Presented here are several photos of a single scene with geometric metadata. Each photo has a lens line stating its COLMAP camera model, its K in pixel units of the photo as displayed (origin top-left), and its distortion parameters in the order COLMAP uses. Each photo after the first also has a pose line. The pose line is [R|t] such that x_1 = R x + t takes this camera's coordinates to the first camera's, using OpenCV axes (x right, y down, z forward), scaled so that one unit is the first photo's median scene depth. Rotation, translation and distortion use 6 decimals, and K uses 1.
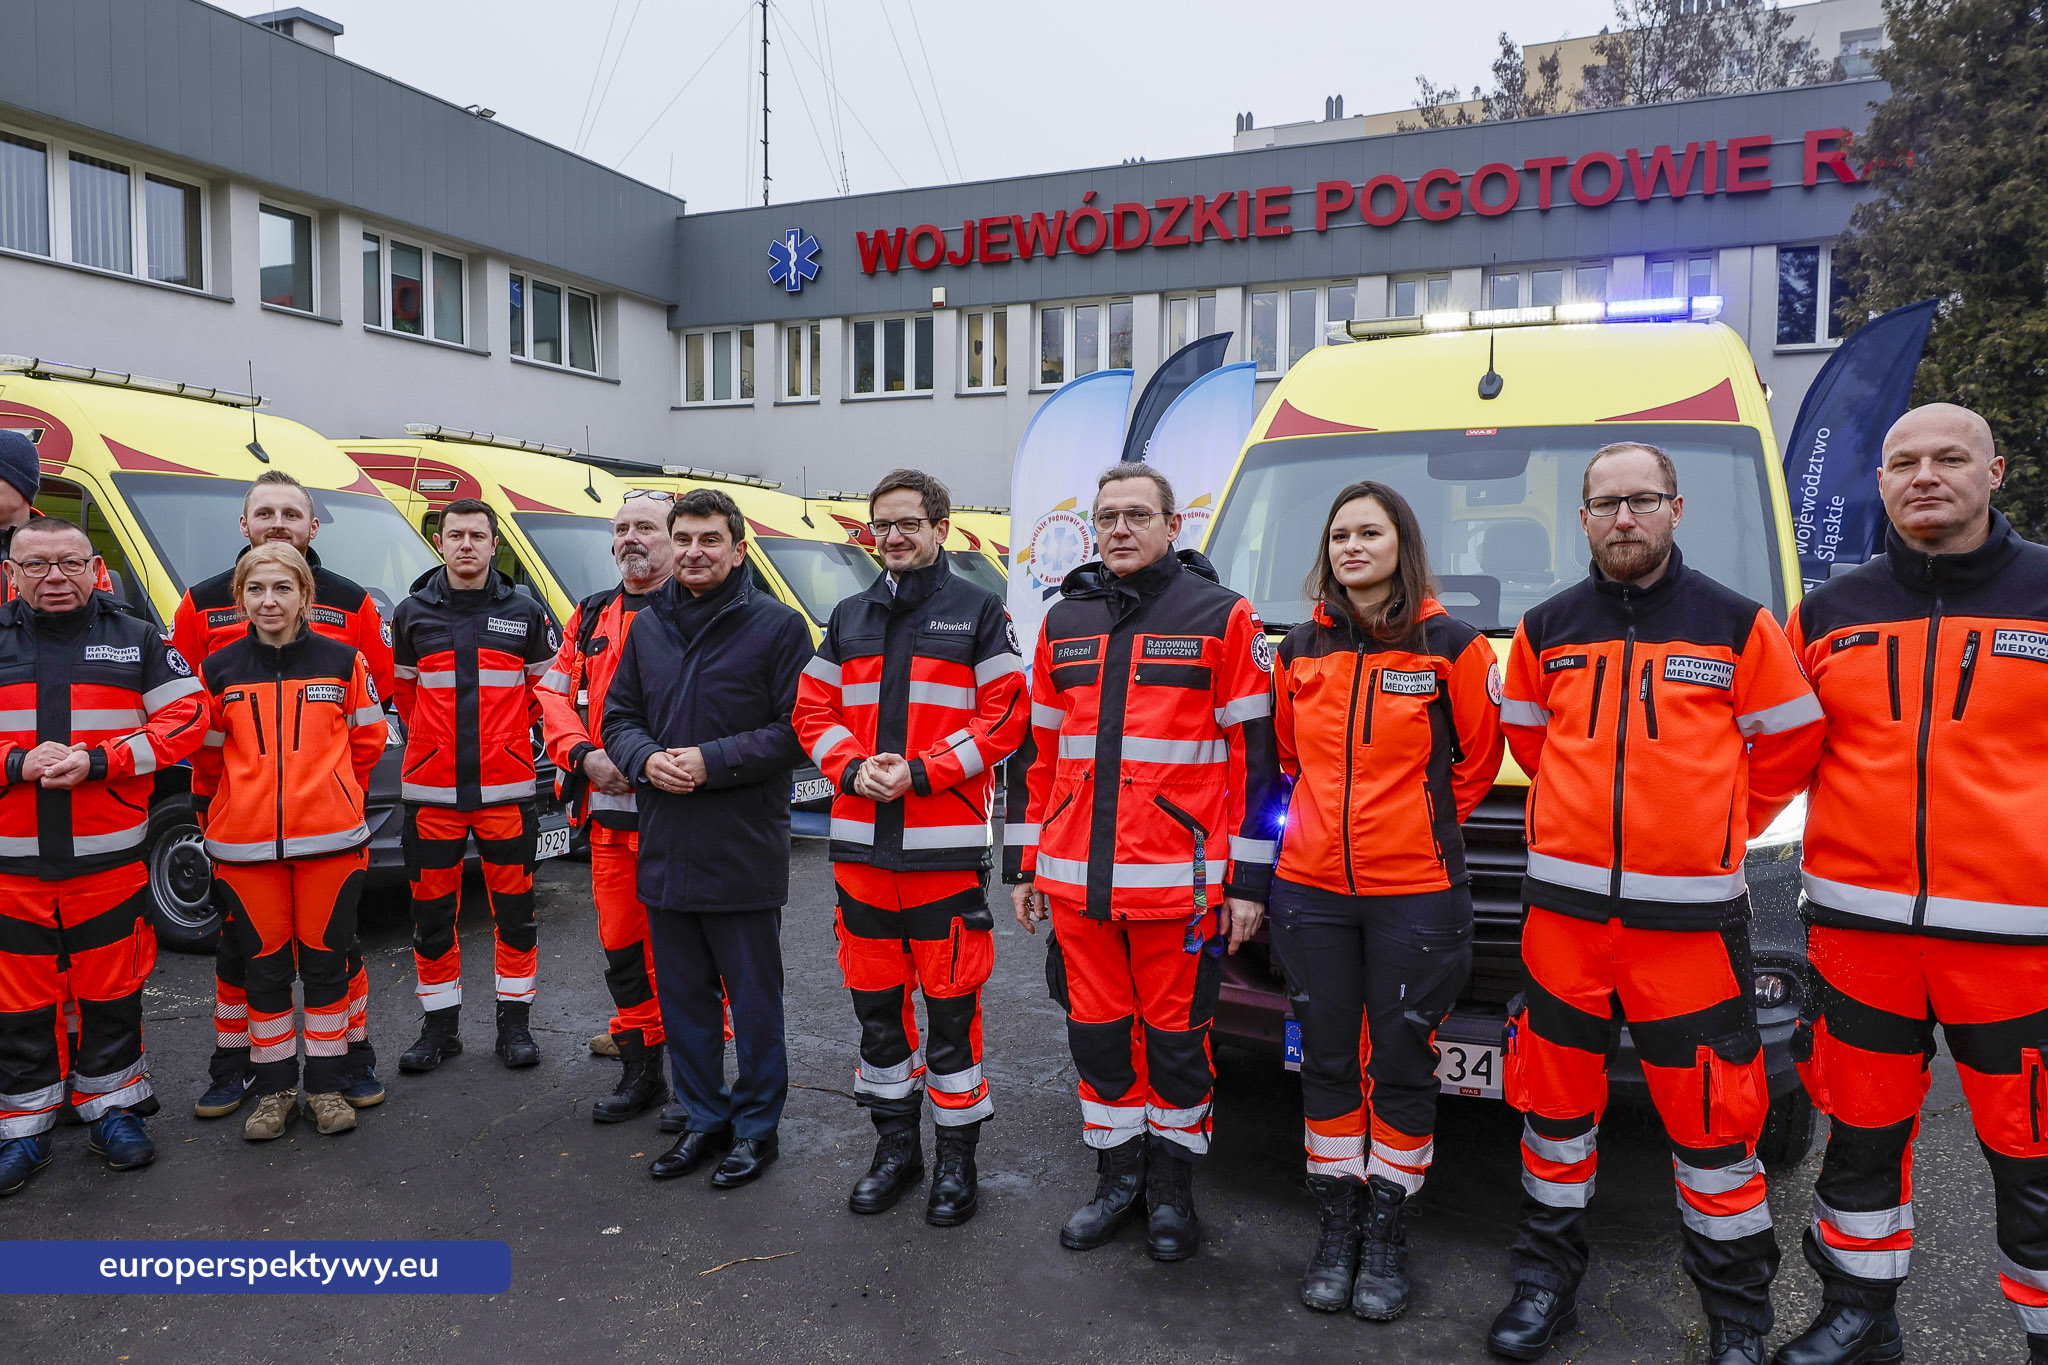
lens RADIAL K [[1456.3, 0, 1024.5], [0, 1456.3, 685.6], [0, 0, 1]] dist [0.000798, 0.002817]
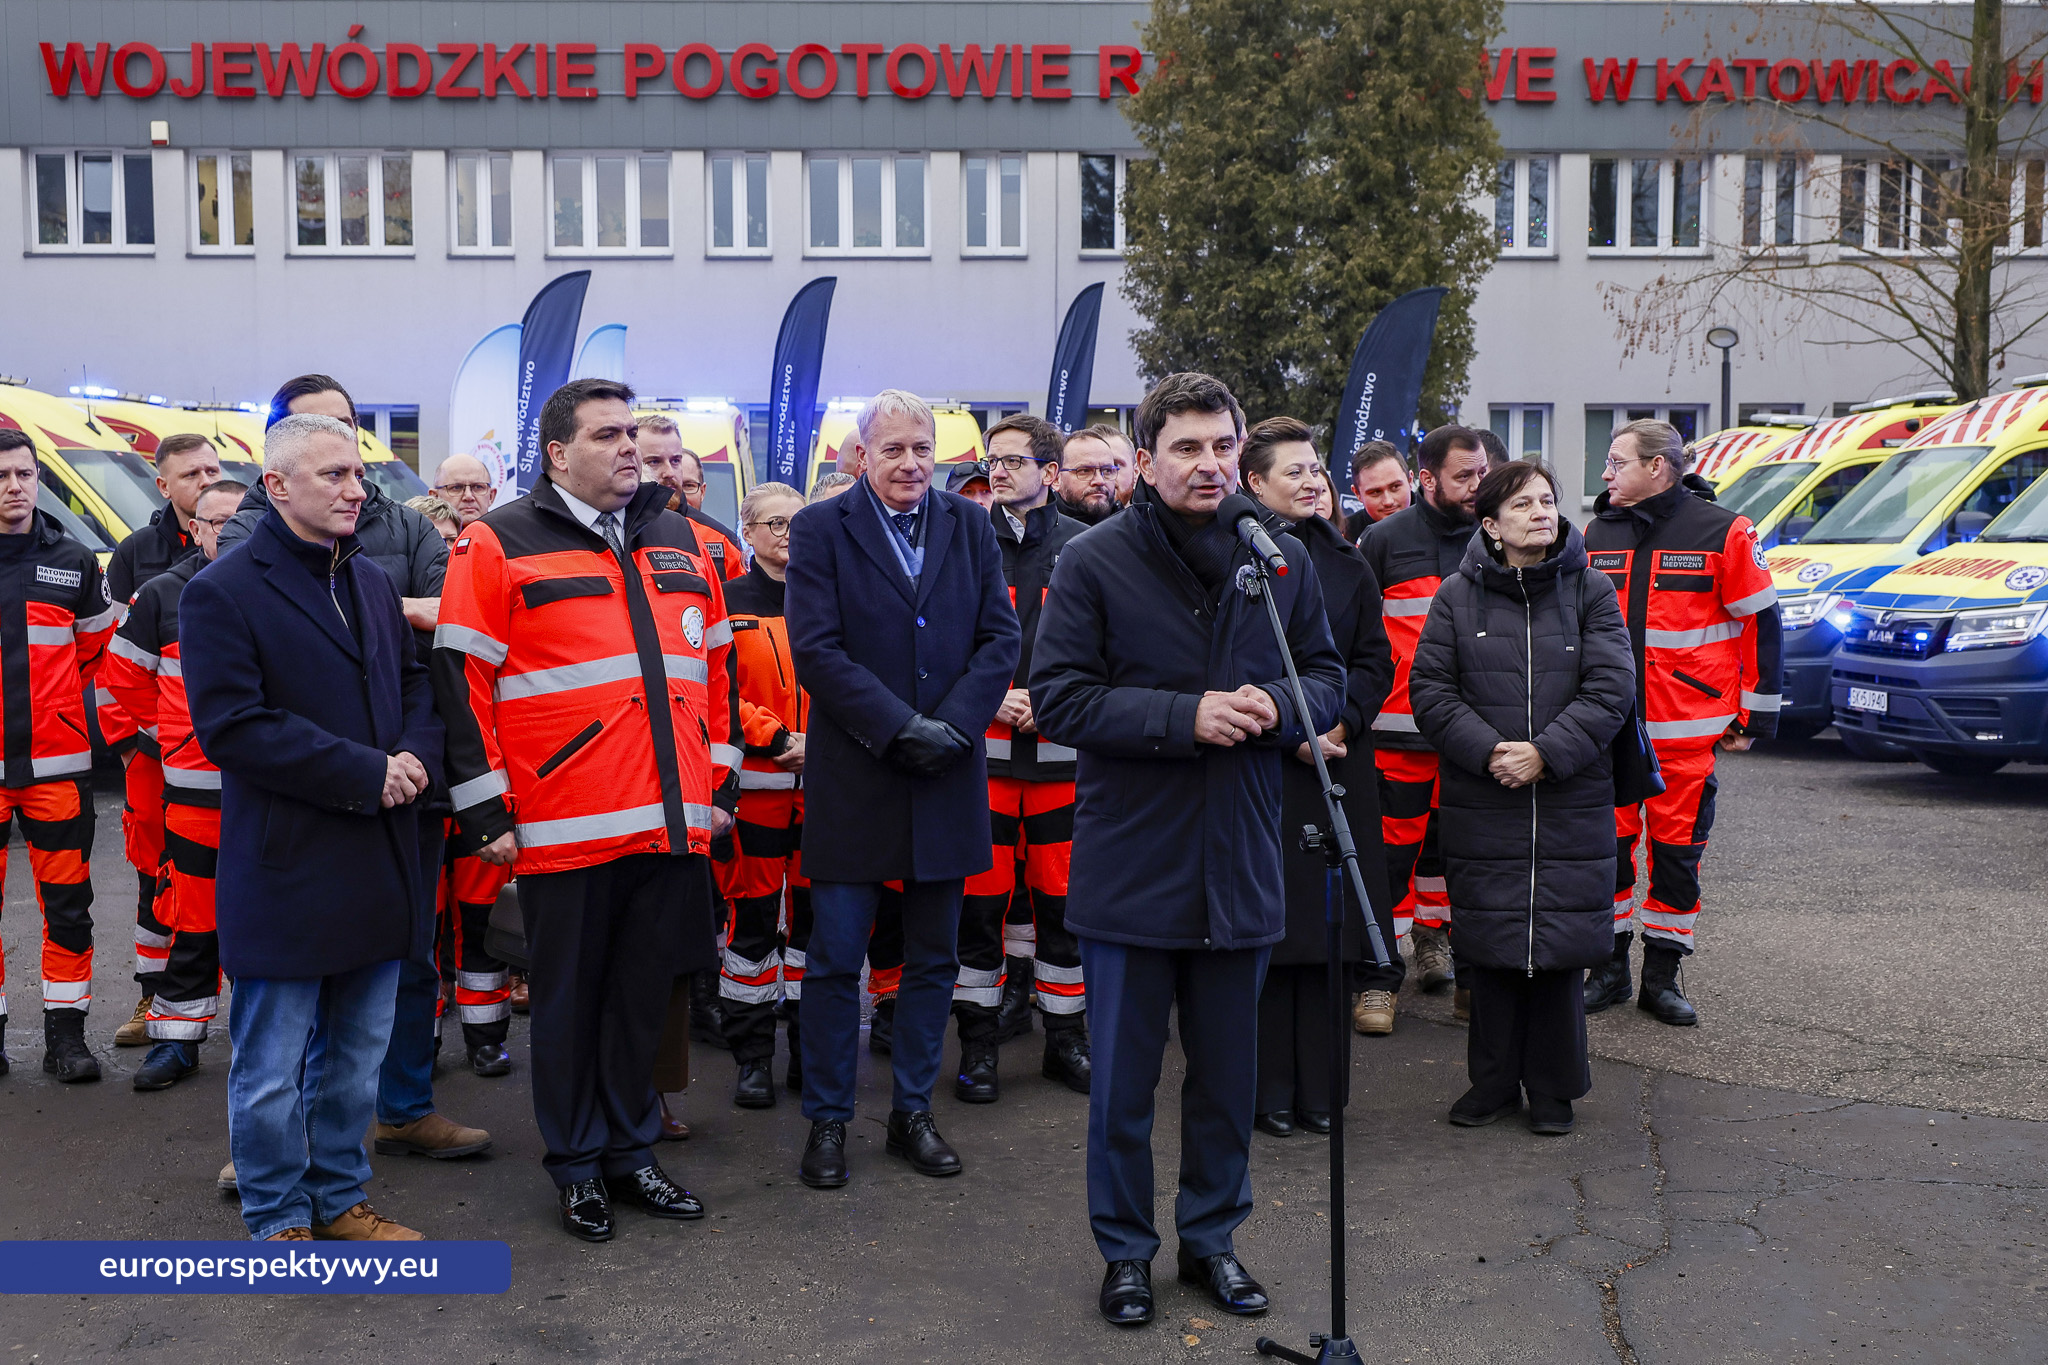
lens RADIAL K [[2301.2, 0, 1051.2], [0, 2301.2, 684.3], [0, 0, 1]] dist [-0.000880, 0.000571]
pose [[0.902382, -0.044420, 0.428641, -0.179189], [0.031460, 0.998810, 0.037278, 0.008534], [-0.429786, -0.020154, 0.902706, -0.390865]]
